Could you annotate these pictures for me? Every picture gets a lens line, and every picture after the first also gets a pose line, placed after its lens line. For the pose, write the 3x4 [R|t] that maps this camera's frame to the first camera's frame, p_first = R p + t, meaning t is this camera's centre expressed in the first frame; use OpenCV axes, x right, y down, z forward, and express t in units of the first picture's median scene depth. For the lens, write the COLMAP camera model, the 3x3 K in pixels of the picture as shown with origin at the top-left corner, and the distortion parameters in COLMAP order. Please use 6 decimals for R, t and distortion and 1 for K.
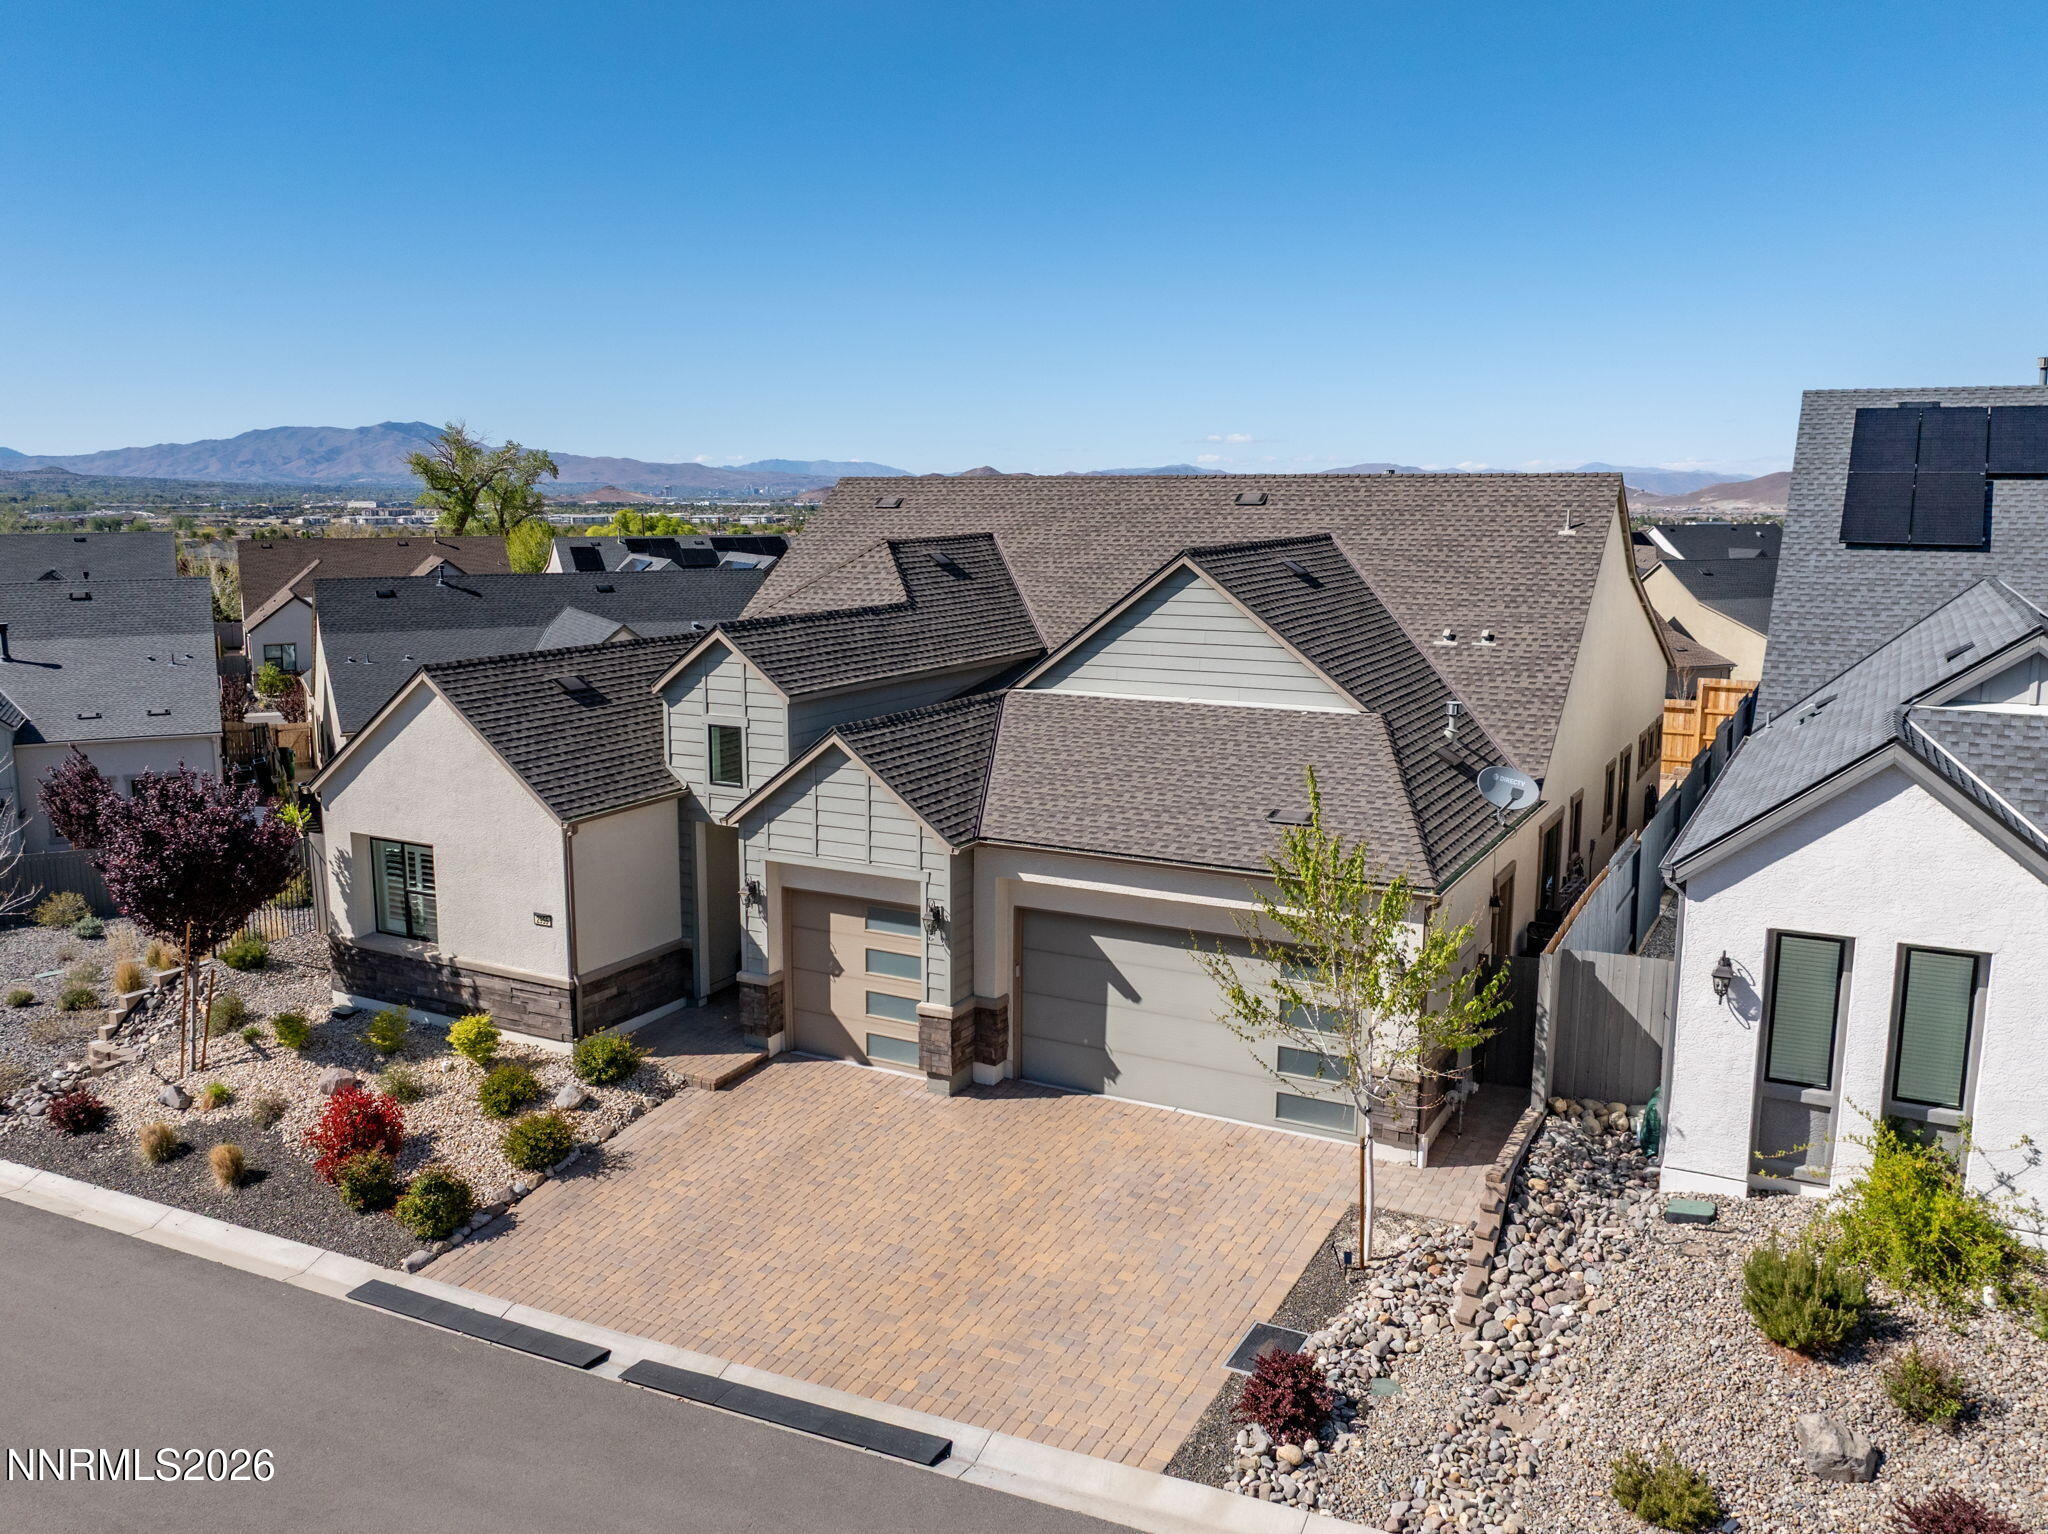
lens RADIAL K [[1611.6, 0, 998.1], [0, 1611.6, 765.0], [0, 0, 1]] dist [-0.035139, -0.005281]
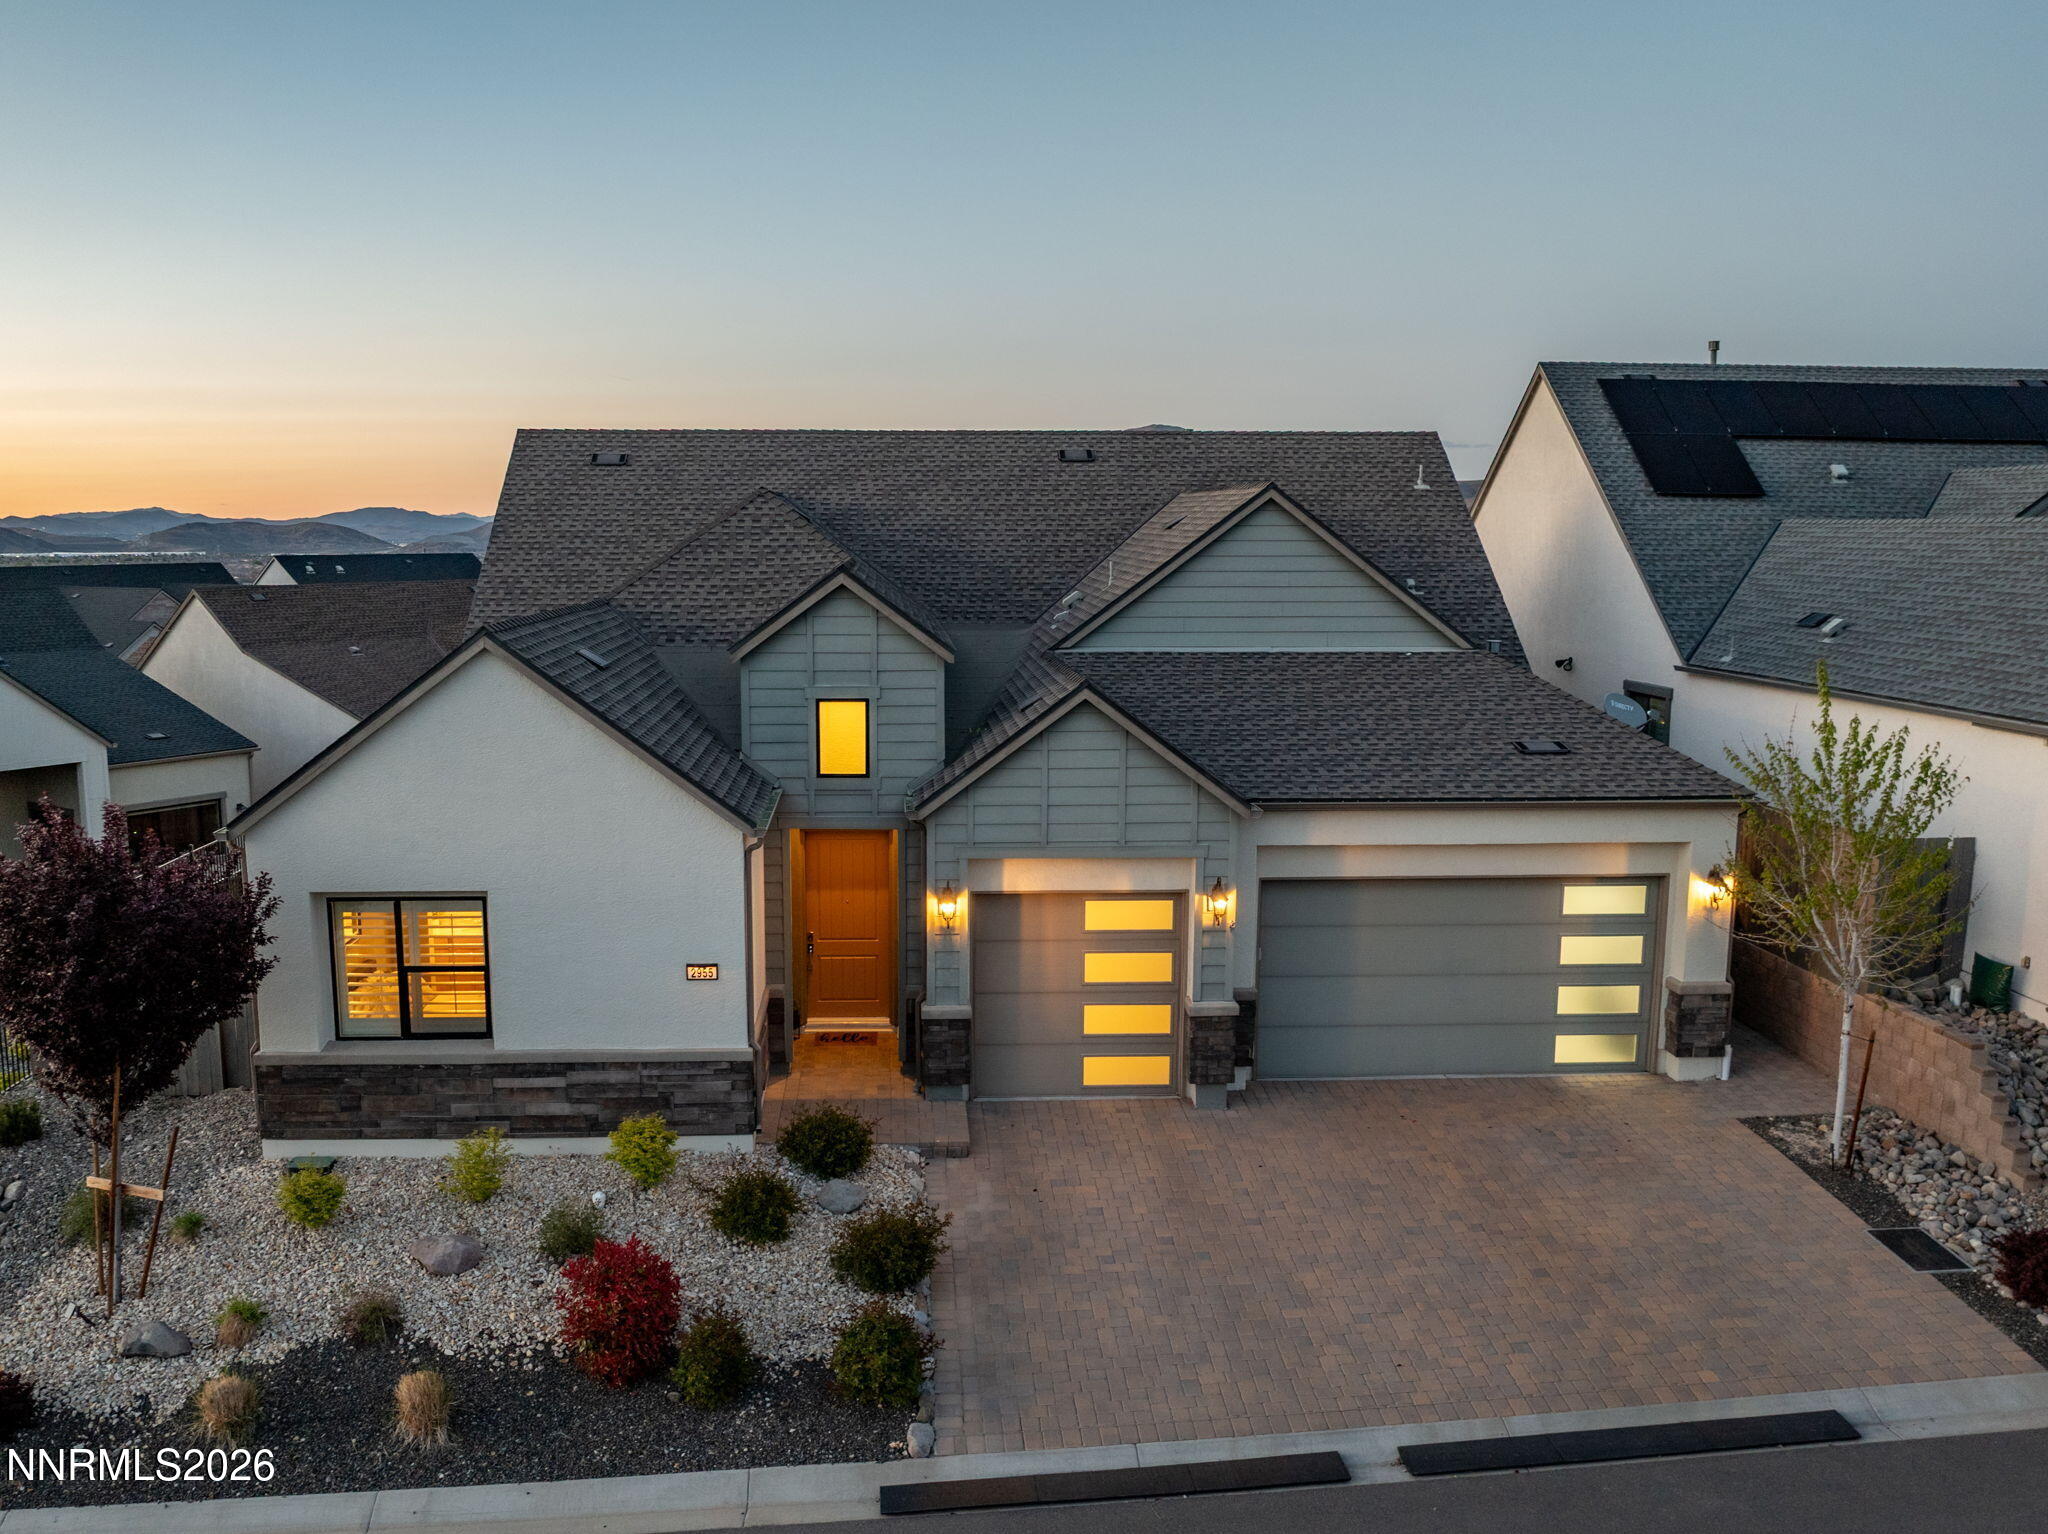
lens RADIAL K [[1716.9, 0, 962.7], [0, 1716.9, 804.0], [0, 0, 1]] dist [-0.035374, -0.002614]
pose [[0.854469, -0.079779, 0.513340, -0.579337], [0.086057, 0.996223, 0.011579, 0.022446], [-0.512325, 0.034283, 0.858107, 0.278576]]
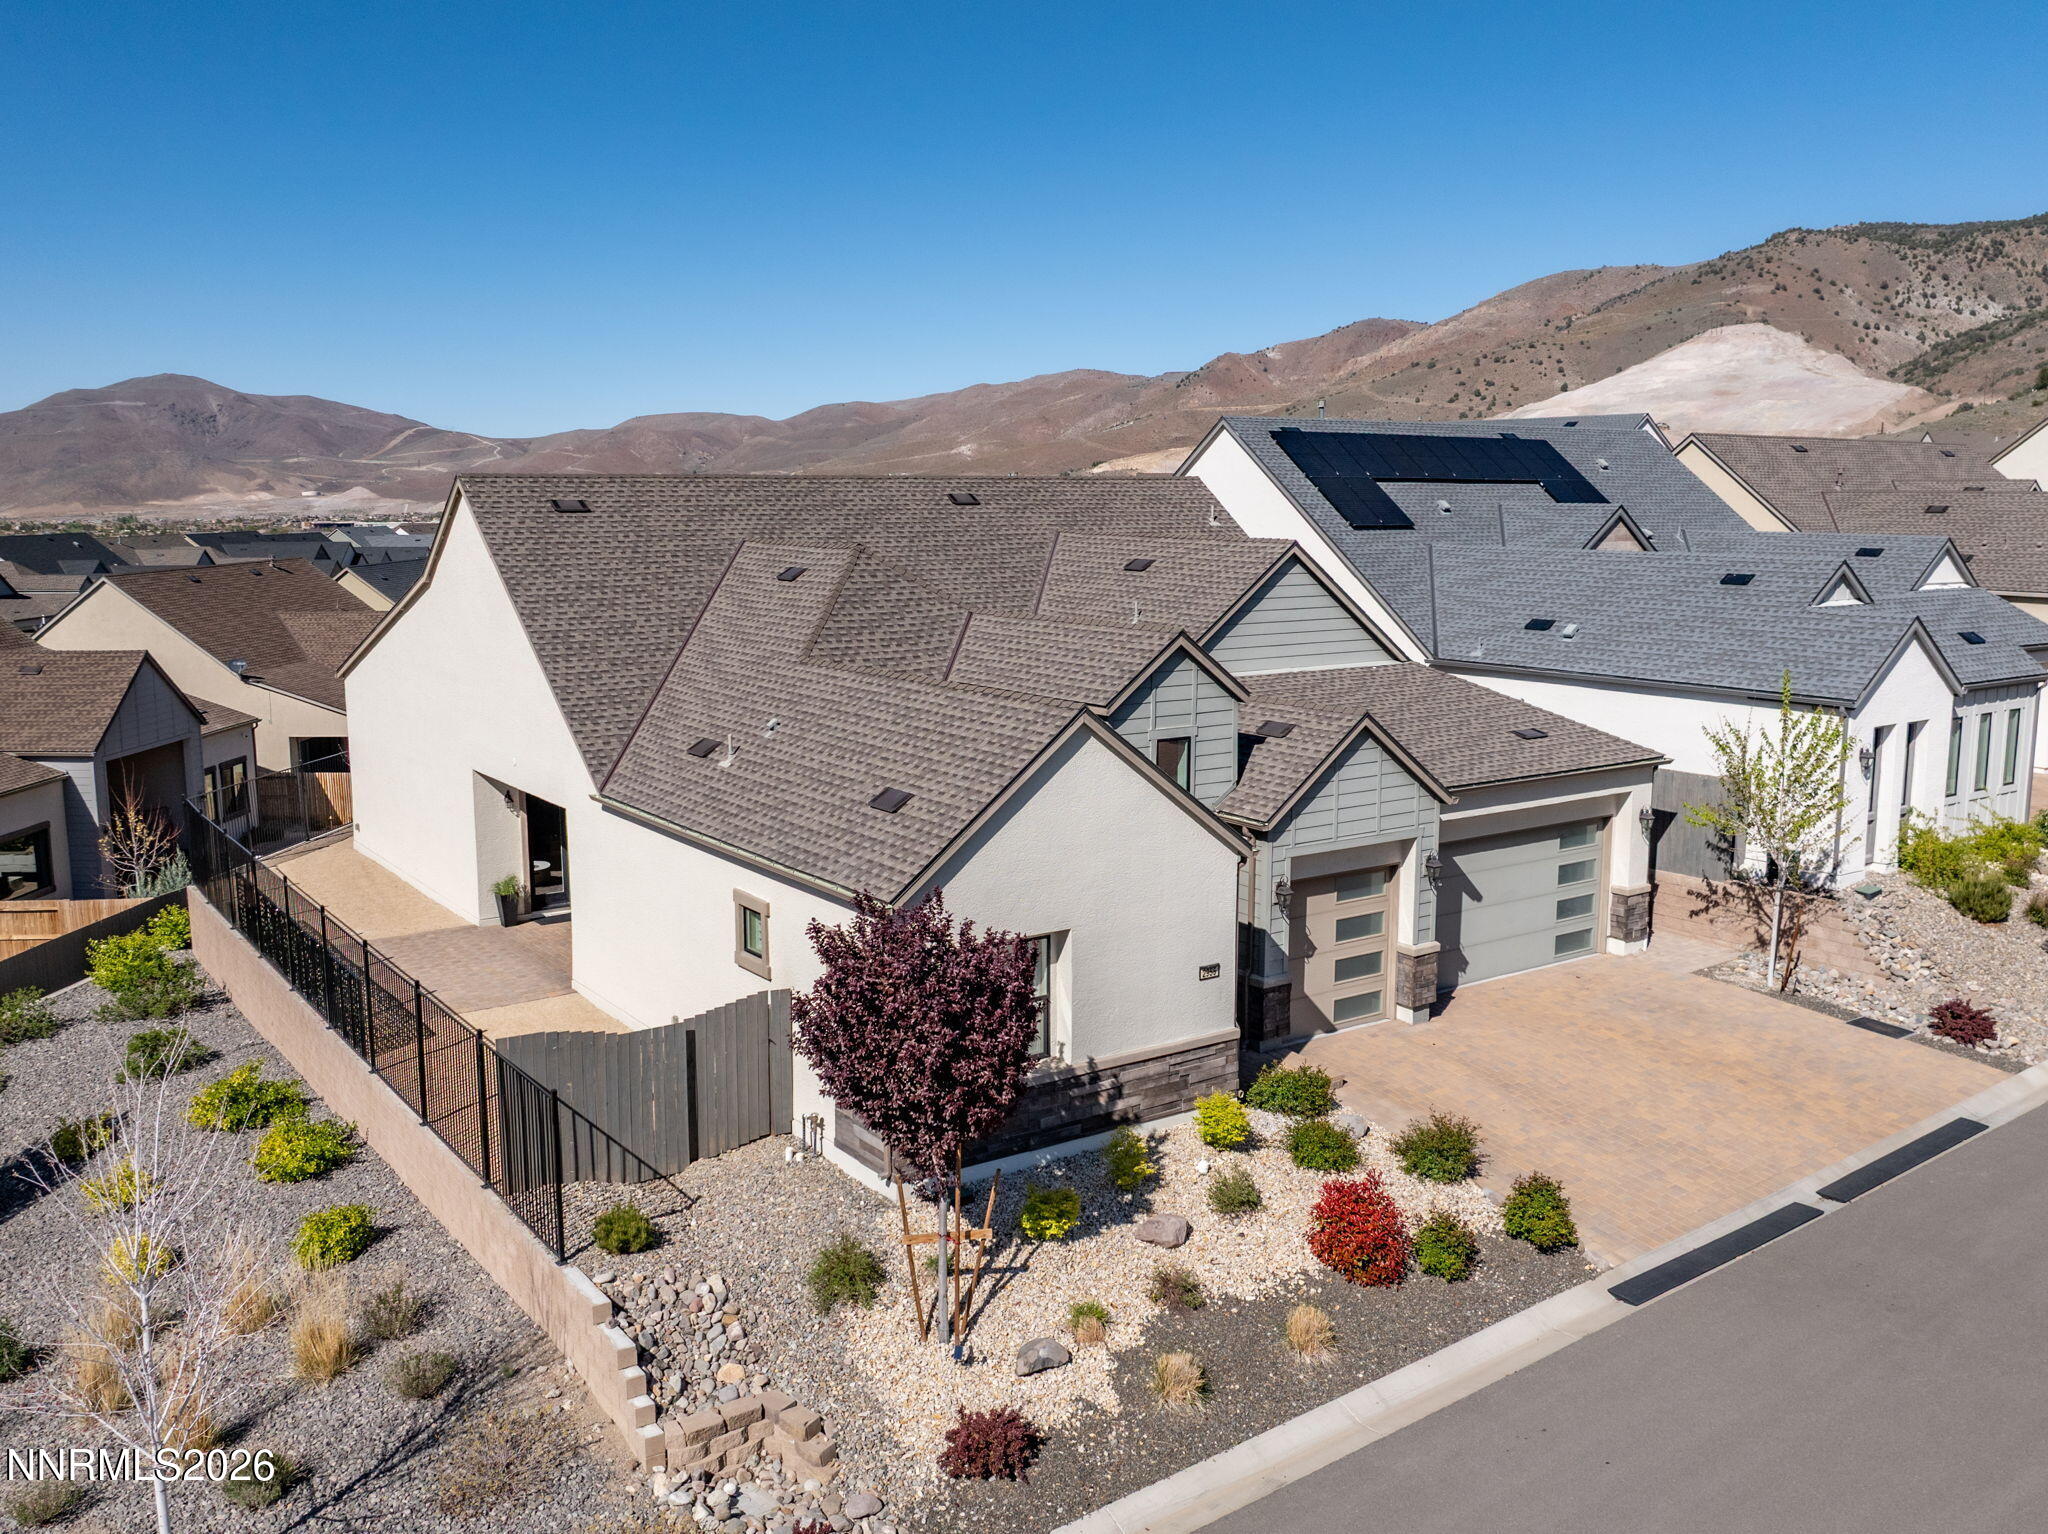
lens RADIAL K [[1732.0, 0, 1024.0], [0, 1732.0, 767.0], [0, 0, 1]] dist [-0.035482, -0.006376]
pose [[0.451850, -0.138323, 0.881305, -1.164758], [0.151116, 0.985497, 0.077198, -0.104433], [-0.879202, 0.098298, 0.466199, 0.641082]]
